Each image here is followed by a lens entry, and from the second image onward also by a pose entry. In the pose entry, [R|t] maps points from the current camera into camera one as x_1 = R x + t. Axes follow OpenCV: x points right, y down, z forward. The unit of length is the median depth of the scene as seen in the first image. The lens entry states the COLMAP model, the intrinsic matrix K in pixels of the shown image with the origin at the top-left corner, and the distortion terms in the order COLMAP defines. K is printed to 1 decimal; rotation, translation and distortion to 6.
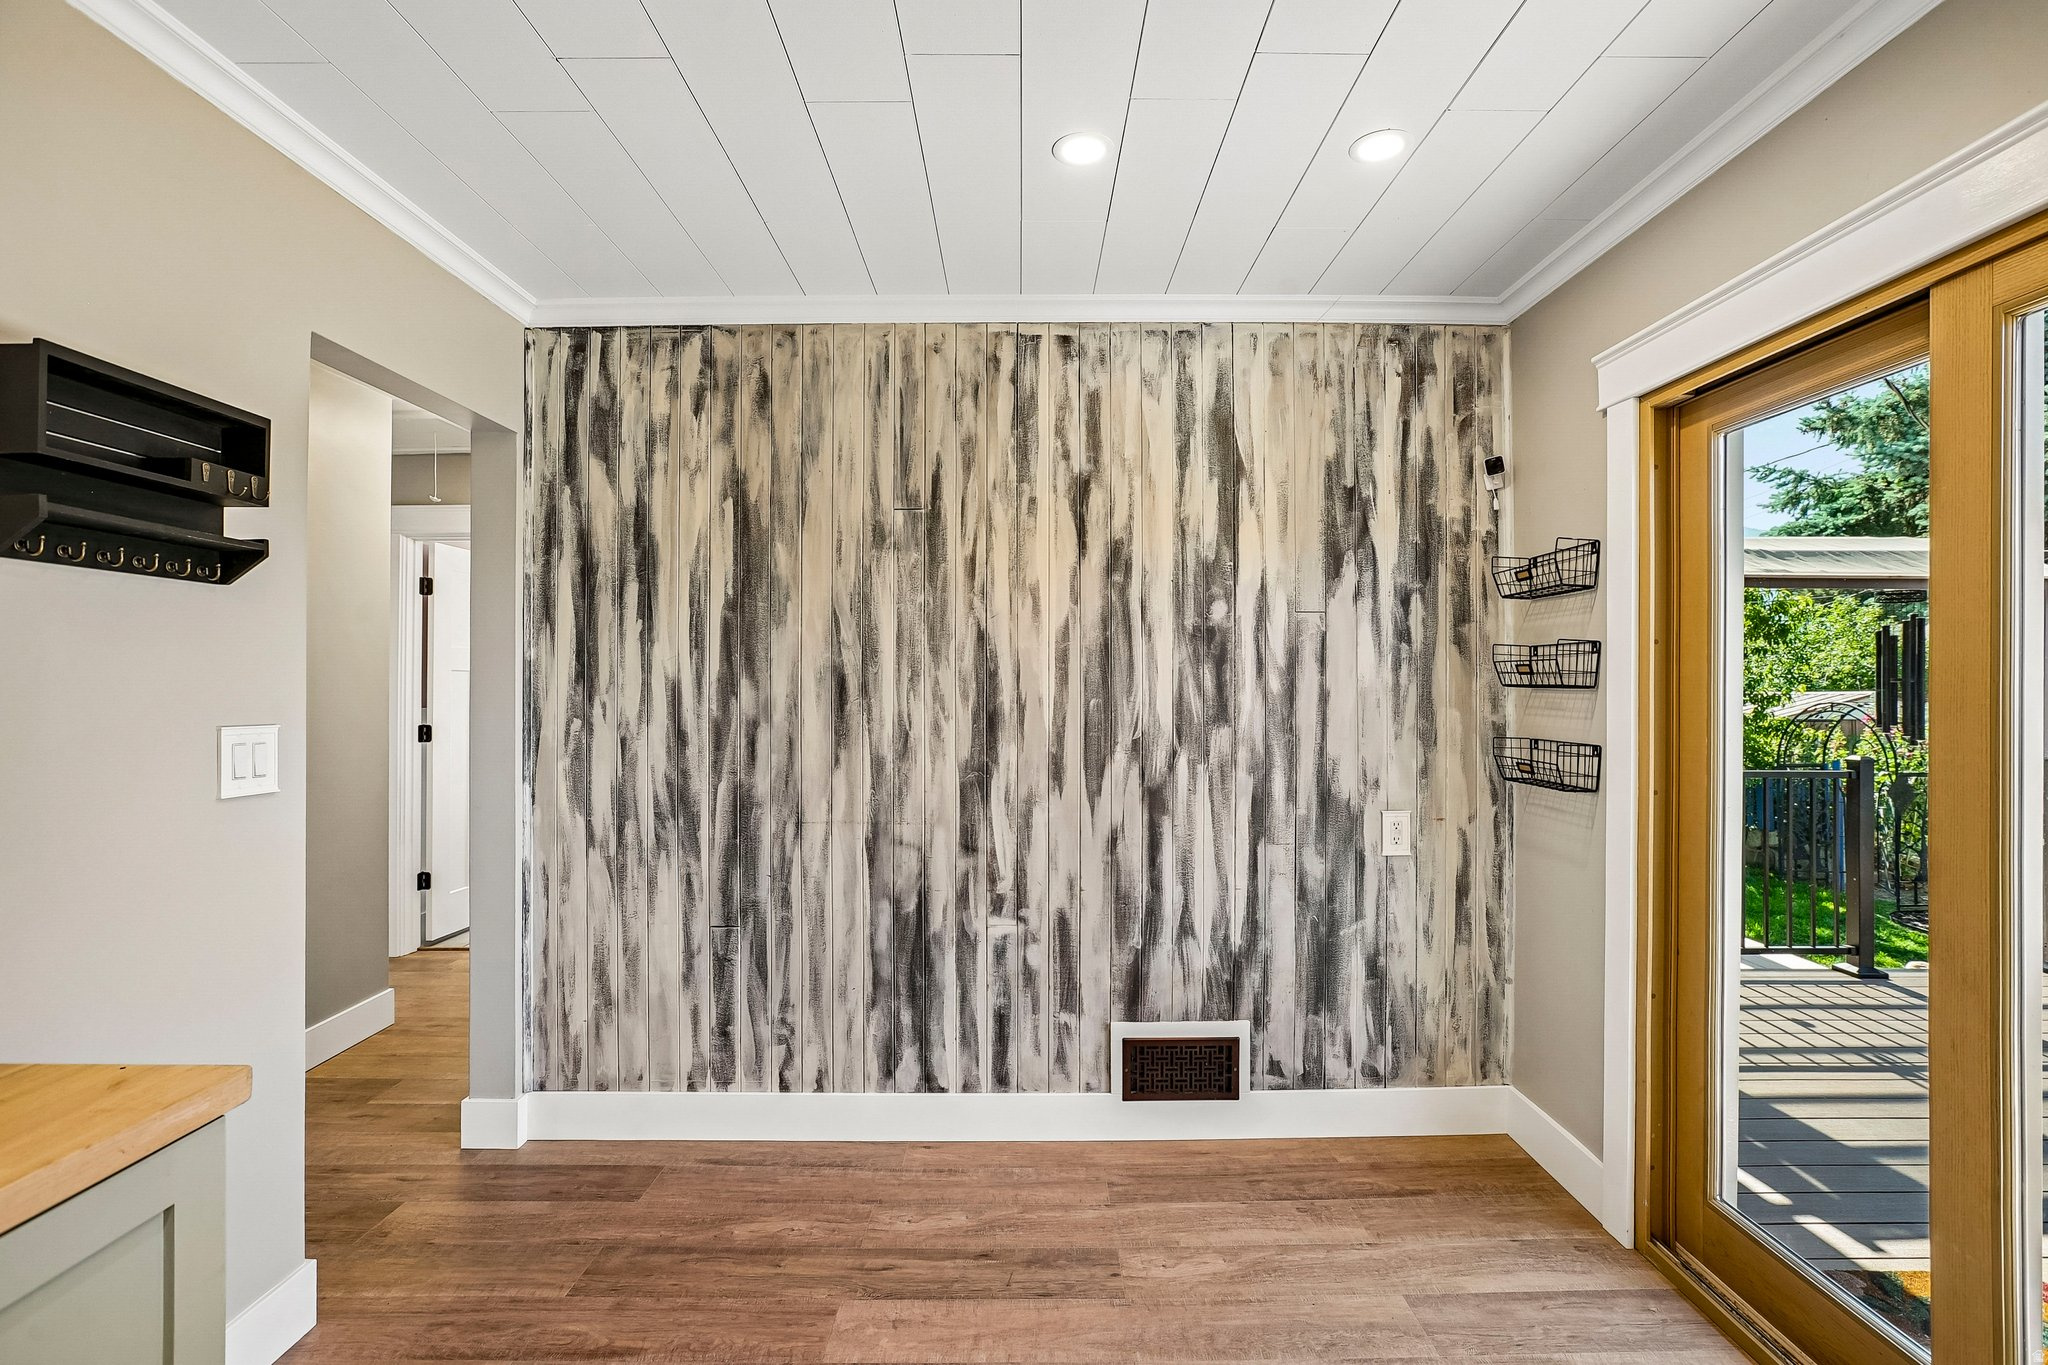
lens RADIAL K [[938.4, 0, 1026.5], [0, 938.4, 688.9], [0, 0, 1]] dist [-0.000470, 0.000144]
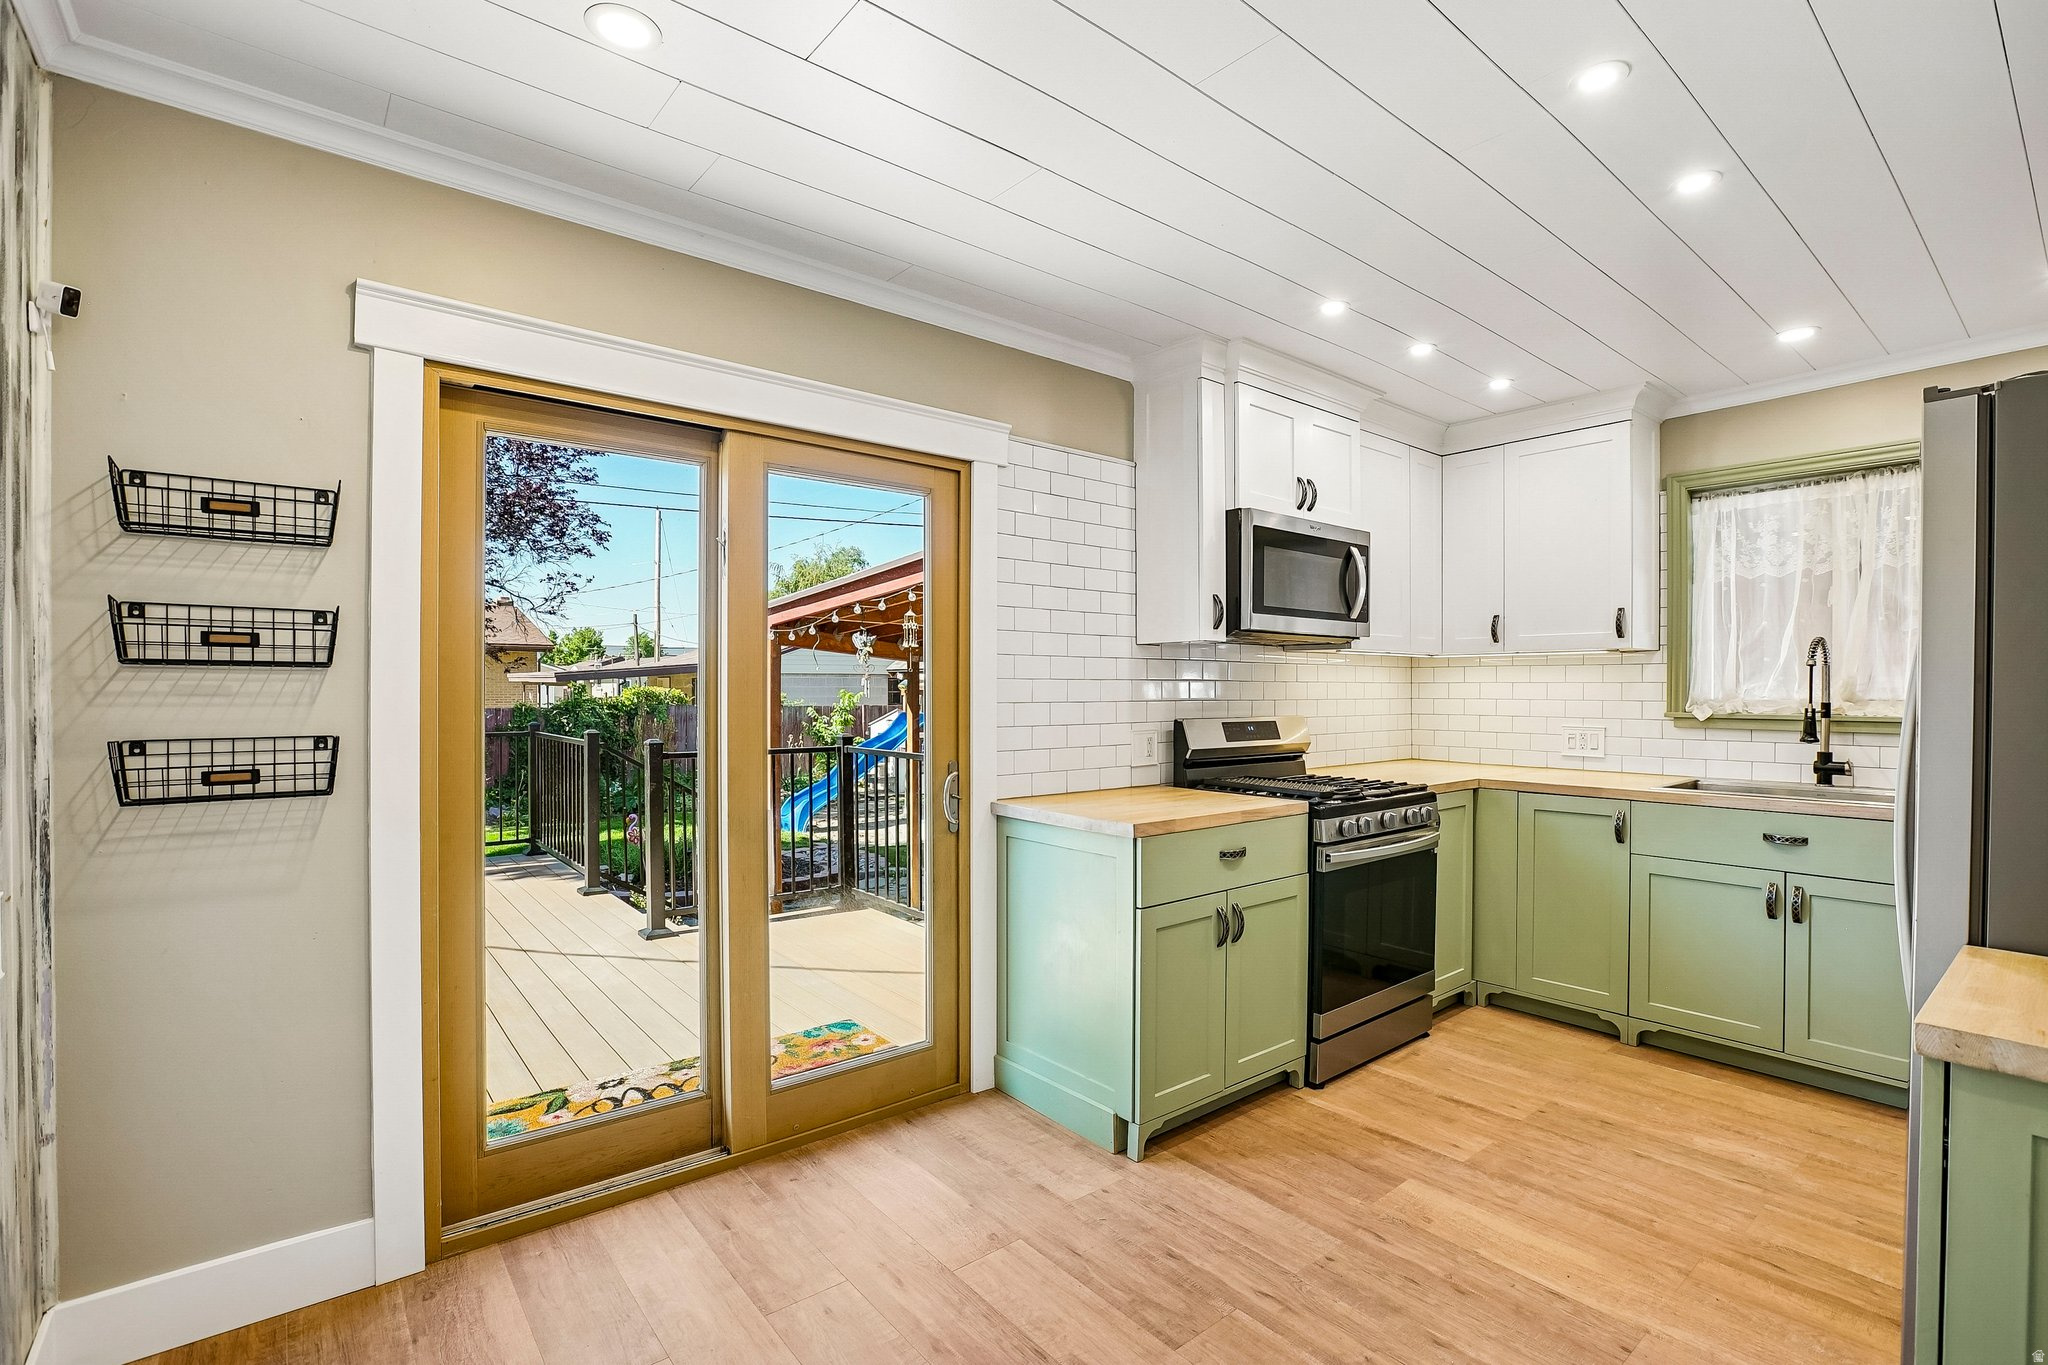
lens RADIAL K [[938.4, 0, 1026.5], [0, 938.4, 688.9], [0, 0, 1]] dist [-0.000470, 0.000144]
pose [[-0.620585, -0.005573, 0.784120, -0.440871], [-0.002397, 0.999984, 0.005211, 0.012641], [-0.784136, 0.001354, -0.620588, 1.057040]]
